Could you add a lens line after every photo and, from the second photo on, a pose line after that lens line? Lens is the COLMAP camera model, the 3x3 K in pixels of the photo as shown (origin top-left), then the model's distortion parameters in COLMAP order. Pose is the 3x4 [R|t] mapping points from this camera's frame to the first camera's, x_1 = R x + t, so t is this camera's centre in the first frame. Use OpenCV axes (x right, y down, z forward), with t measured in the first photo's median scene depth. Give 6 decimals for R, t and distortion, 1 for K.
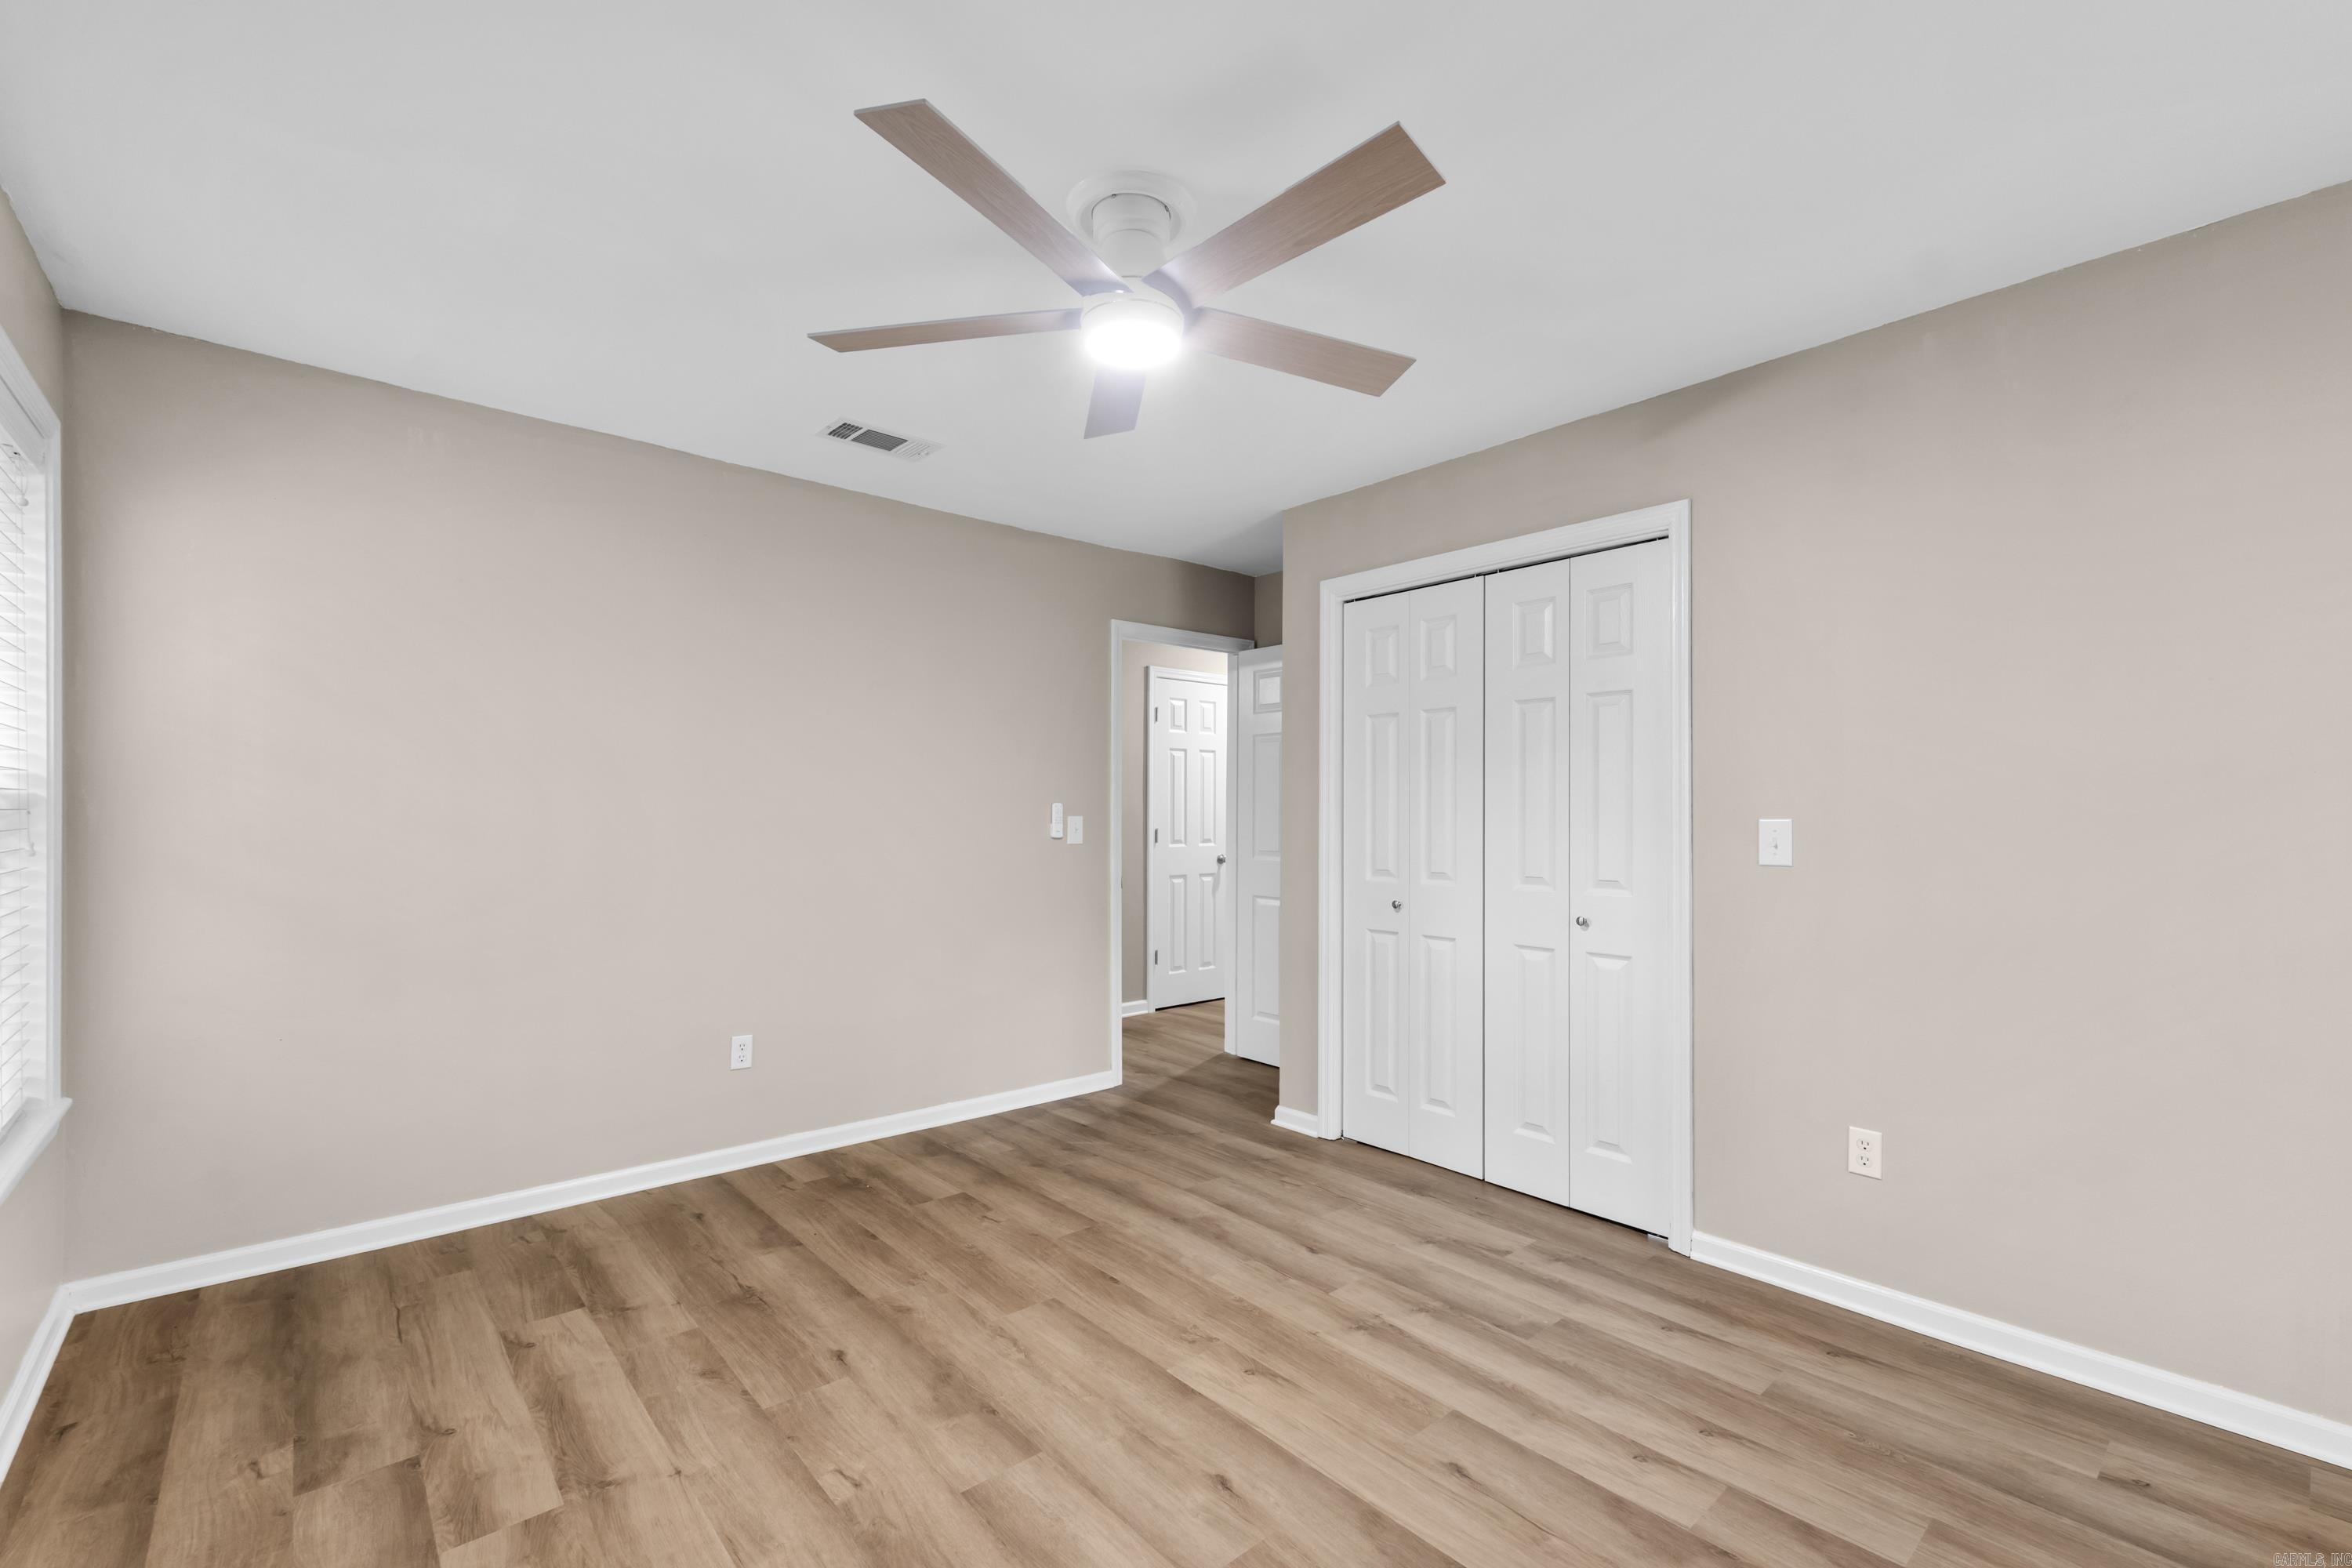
lens RADIAL K [[1000.2, 0, 1189.2], [0, 1000.2, 792.1], [0, 0, 1]] dist [0.025010, 0.000570]
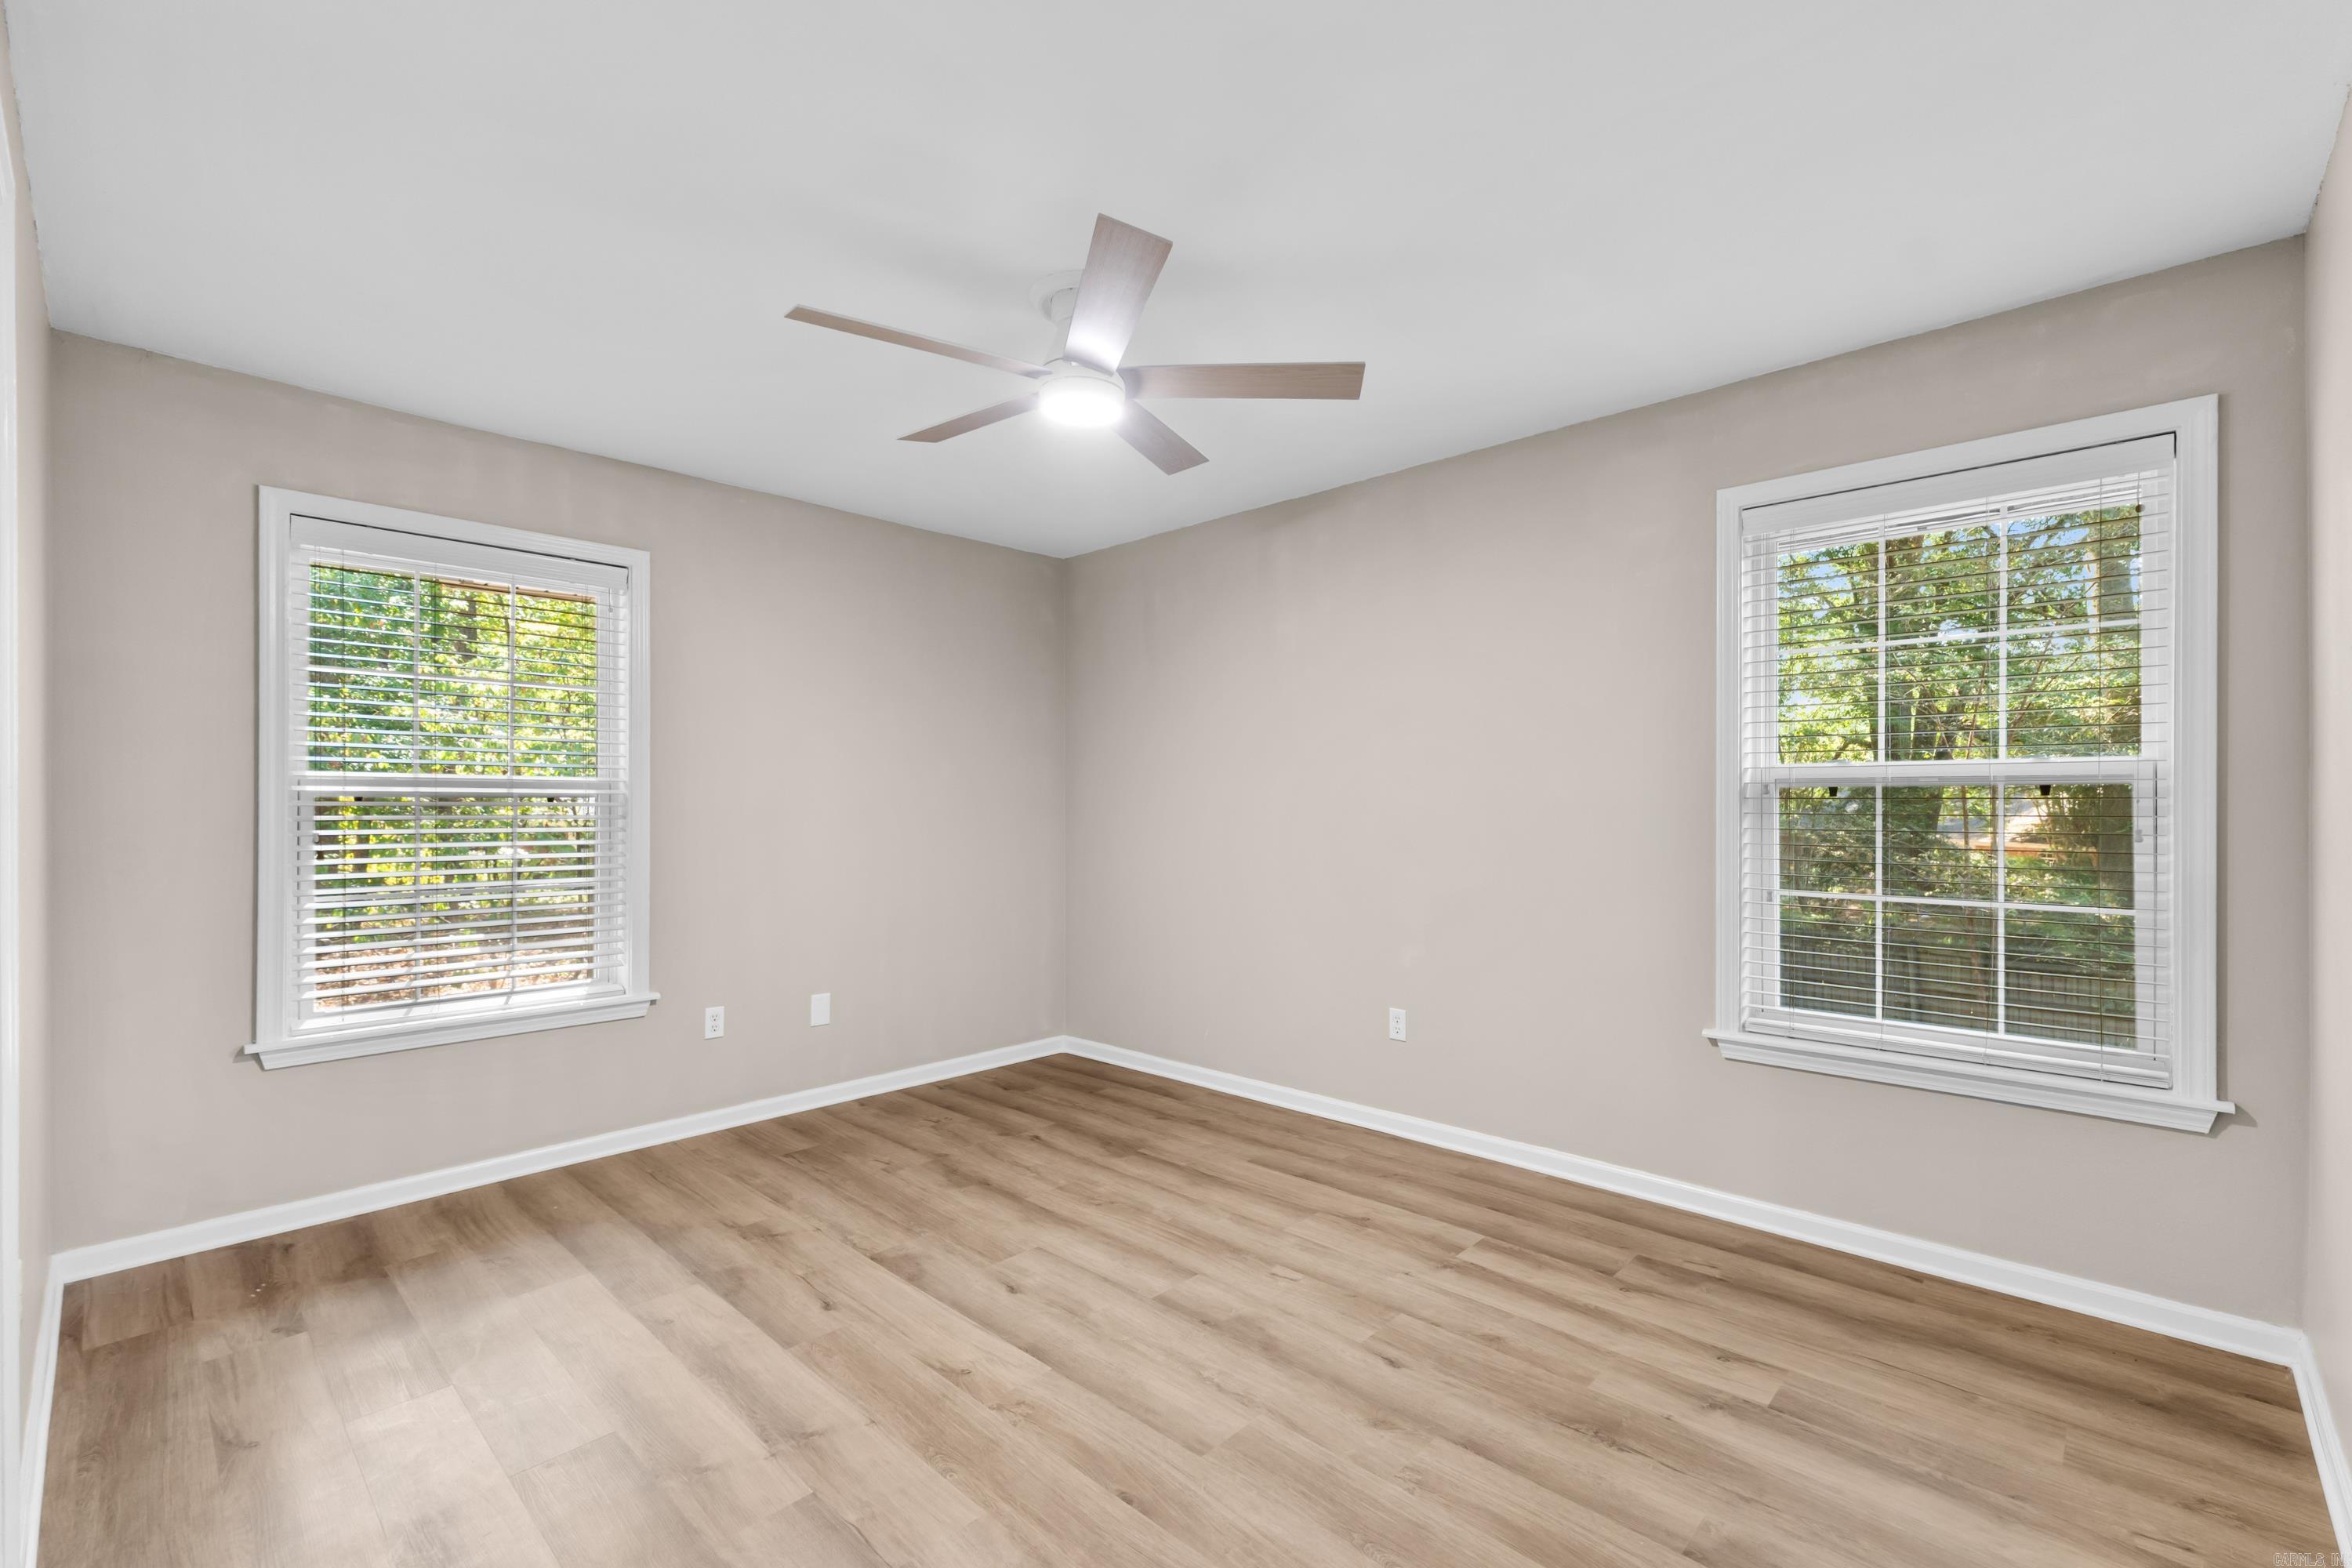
lens RADIAL K [[1000.2, 0, 1189.2], [0, 1000.2, 792.1], [0, 0, 1]] dist [0.025010, 0.000570]
pose [[-0.995268, 0.001645, -0.097157, -0.062176], [0.004560, 0.999546, -0.029786, 0.041583], [0.097064, -0.030088, -0.994823, 2.024071]]
